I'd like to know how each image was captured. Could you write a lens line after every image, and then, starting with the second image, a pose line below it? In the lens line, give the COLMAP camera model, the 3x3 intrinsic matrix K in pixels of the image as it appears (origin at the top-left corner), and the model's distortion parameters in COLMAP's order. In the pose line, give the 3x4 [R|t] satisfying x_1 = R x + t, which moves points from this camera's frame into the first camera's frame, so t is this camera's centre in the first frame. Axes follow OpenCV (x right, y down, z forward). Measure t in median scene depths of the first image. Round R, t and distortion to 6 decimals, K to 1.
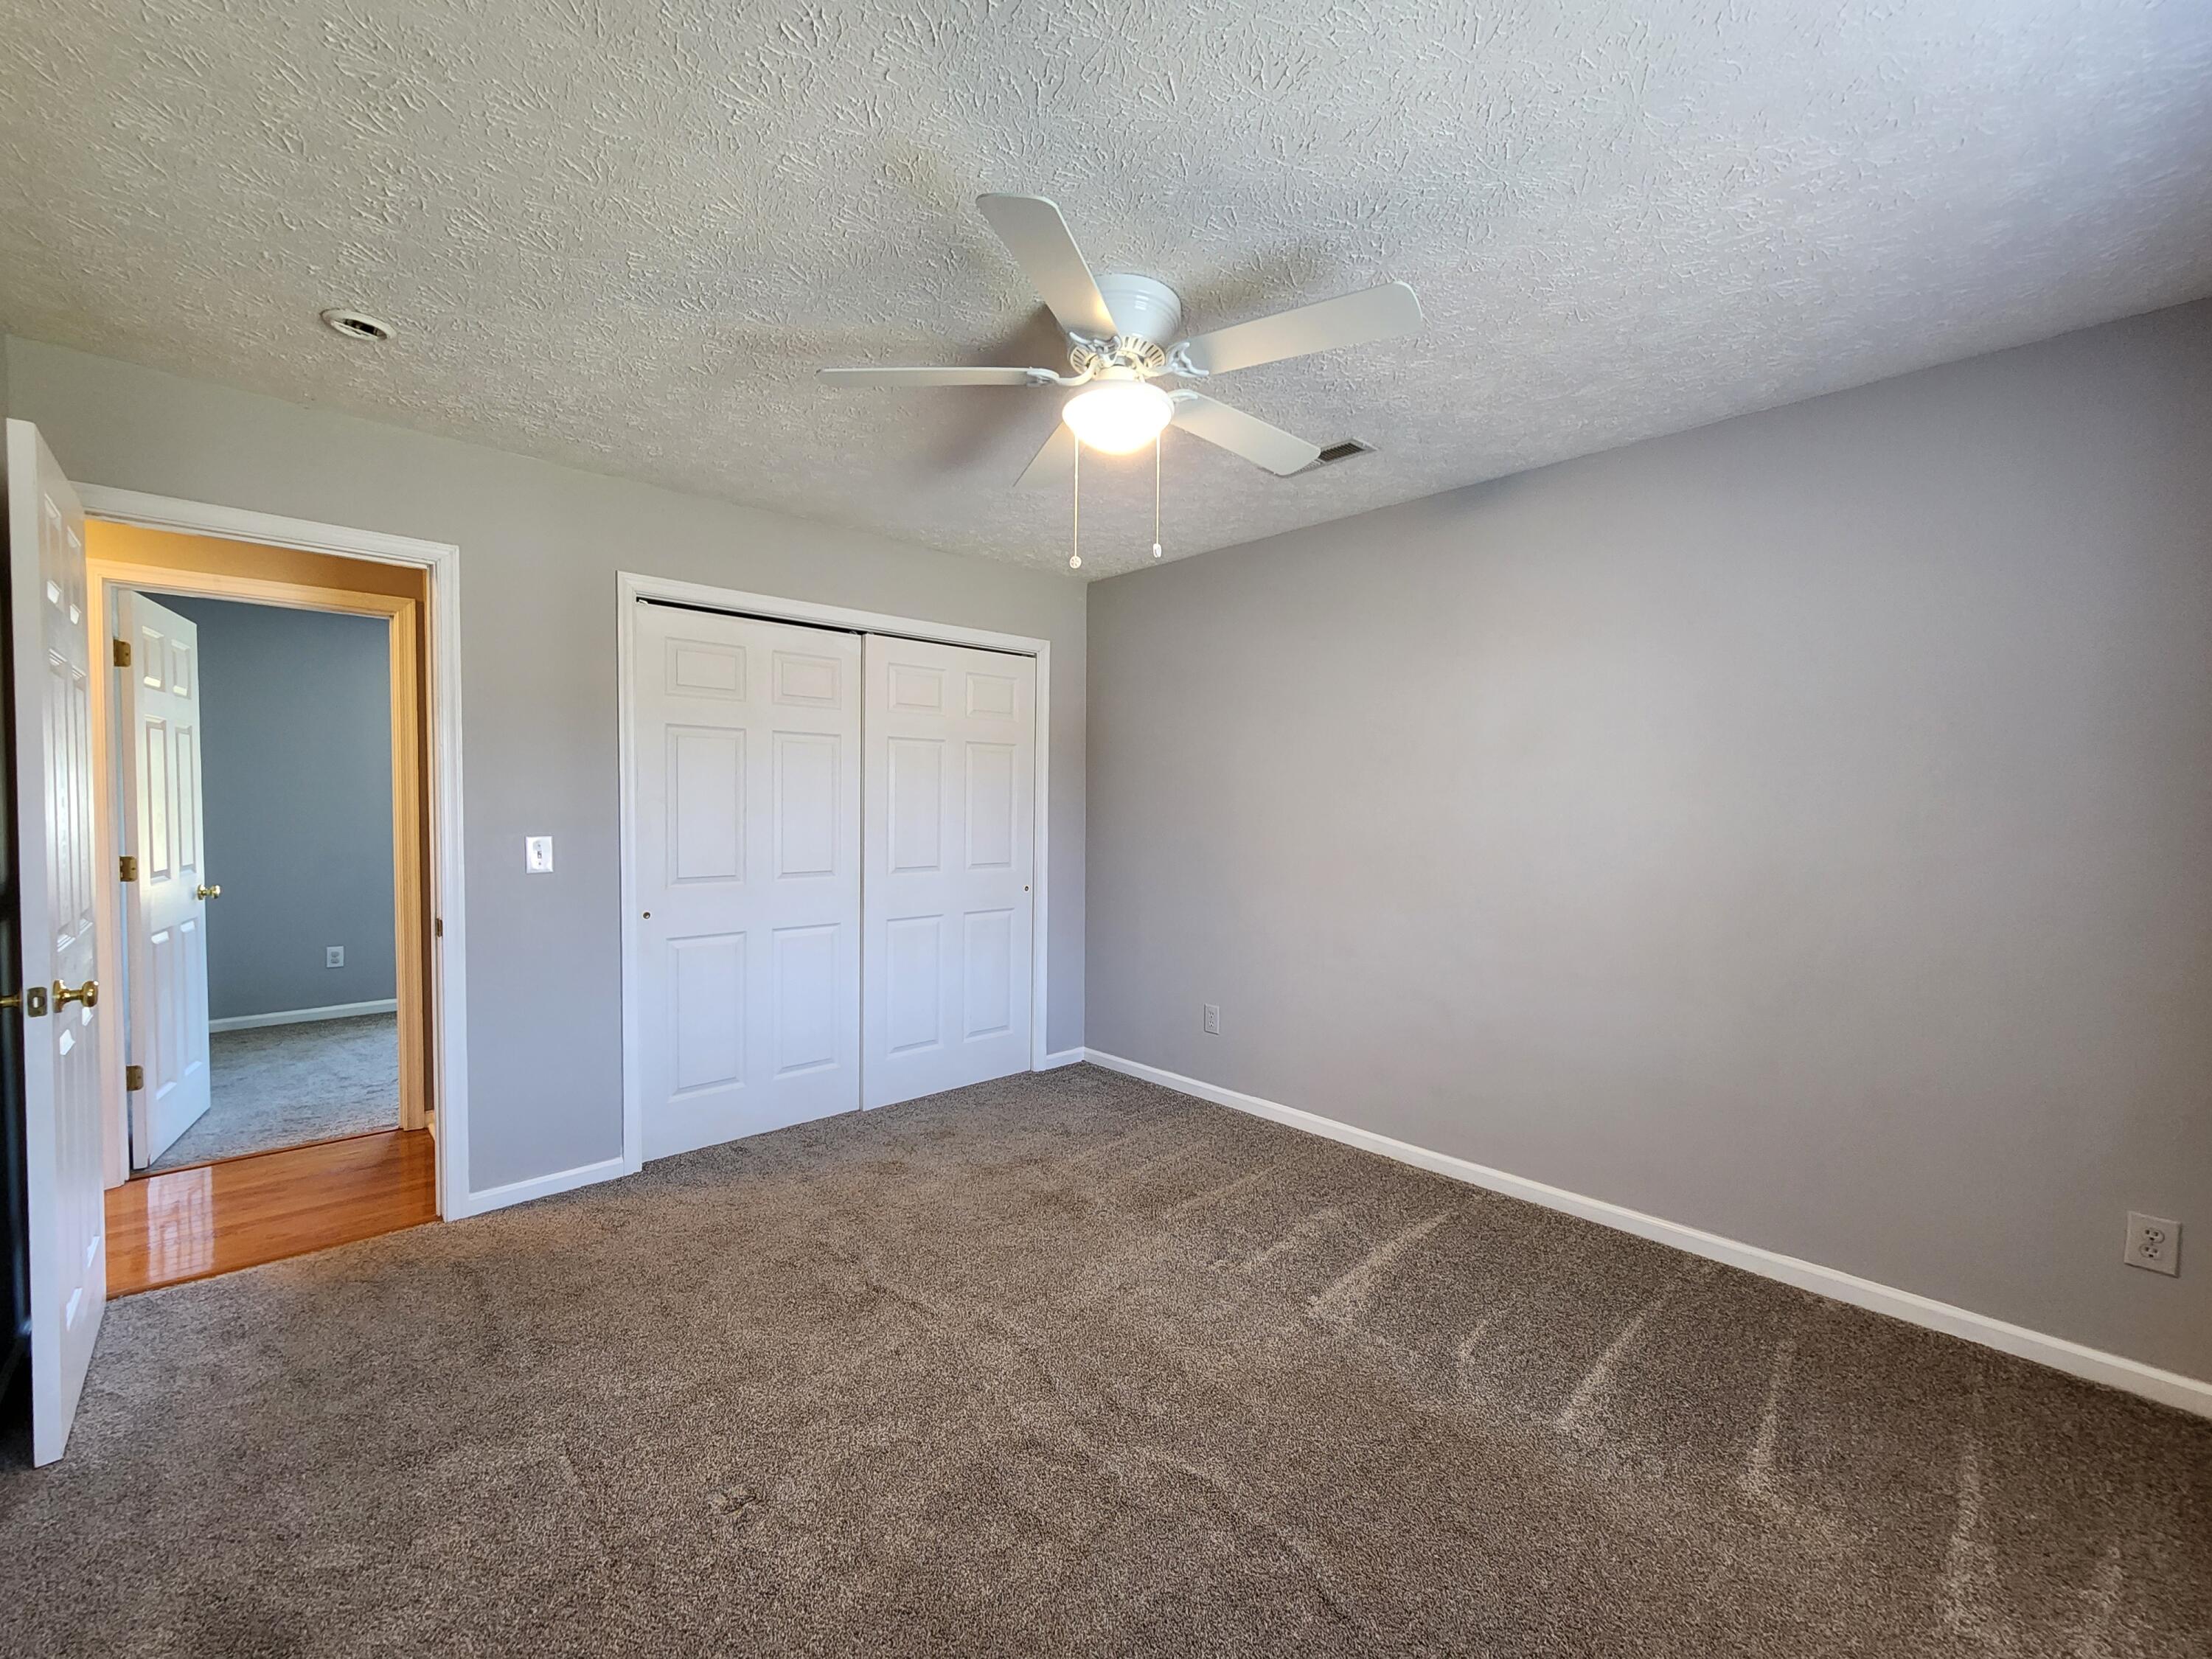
lens RADIAL K [[907.2, 0, 1106.5], [0, 907.2, 833.6], [0, 0, 1]] dist [-0.001775, -0.000298]
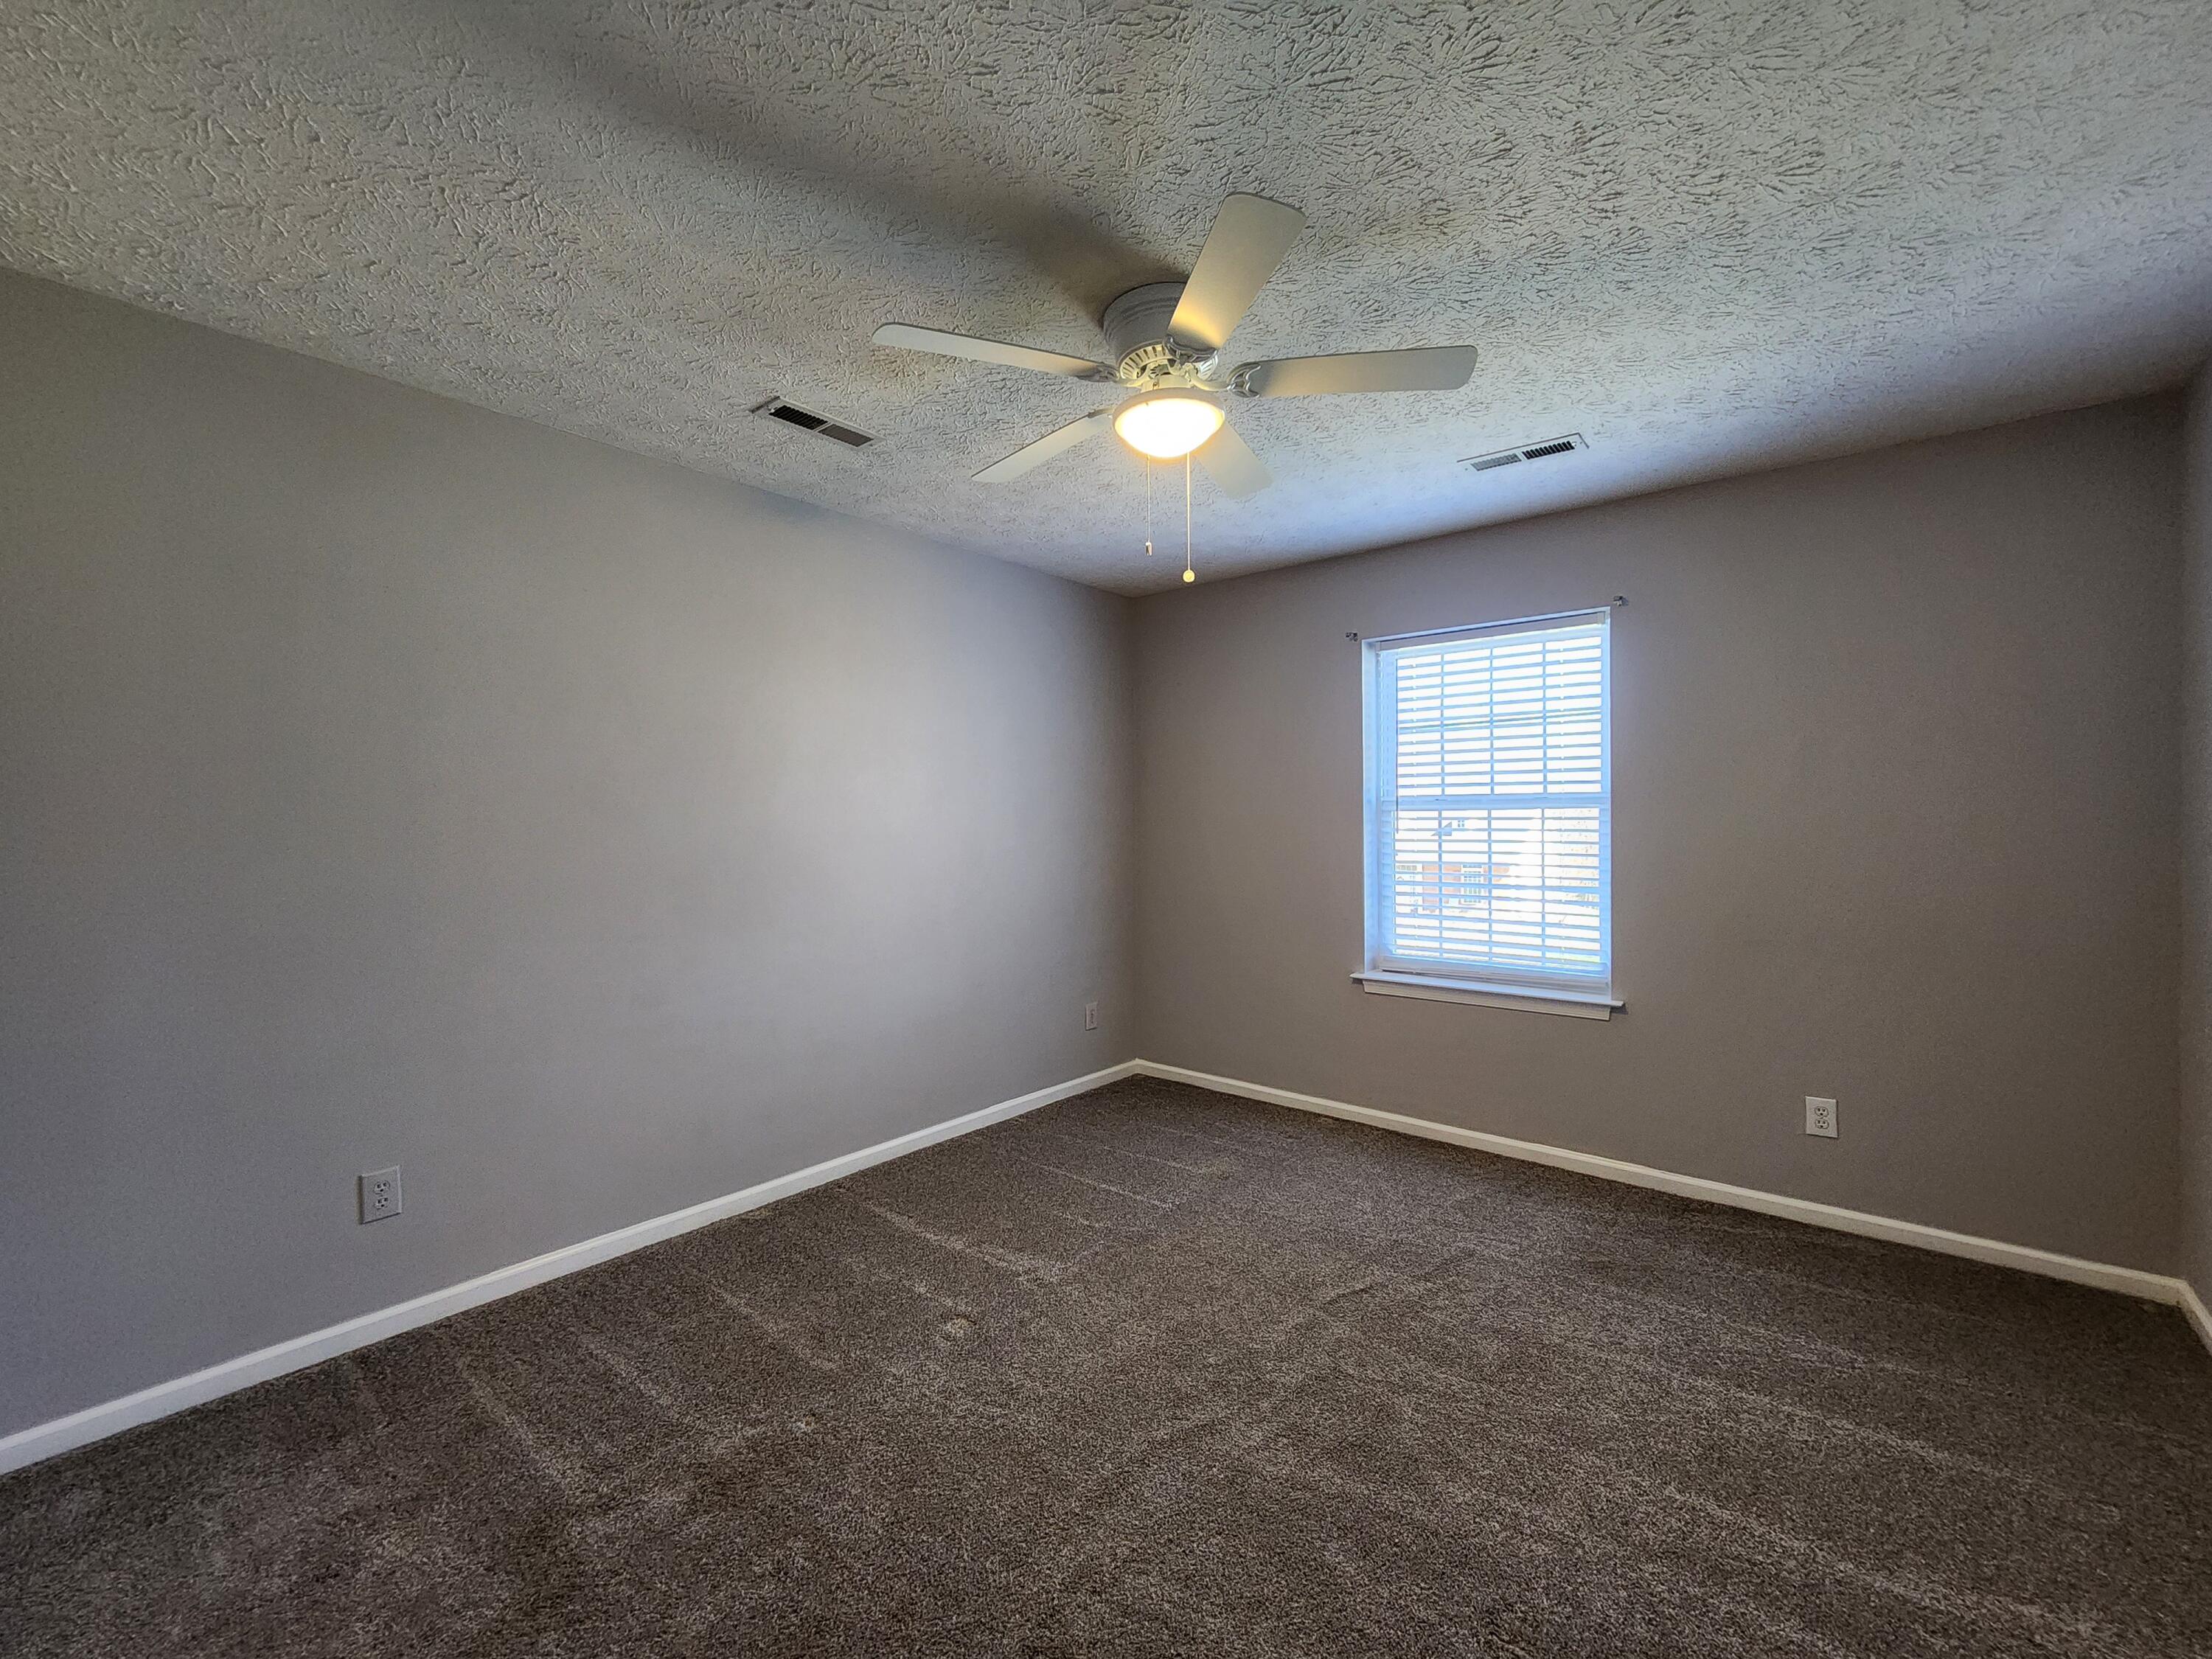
lens RADIAL K [[907.2, 0, 1106.5], [0, 907.2, 833.6], [0, 0, 1]] dist [-0.001775, -0.000298]
pose [[-0.119855, -0.023838, 0.992505, -0.780918], [0.037875, 0.998874, 0.028565, -0.033524], [-0.992069, 0.041015, -0.118817, 0.951418]]
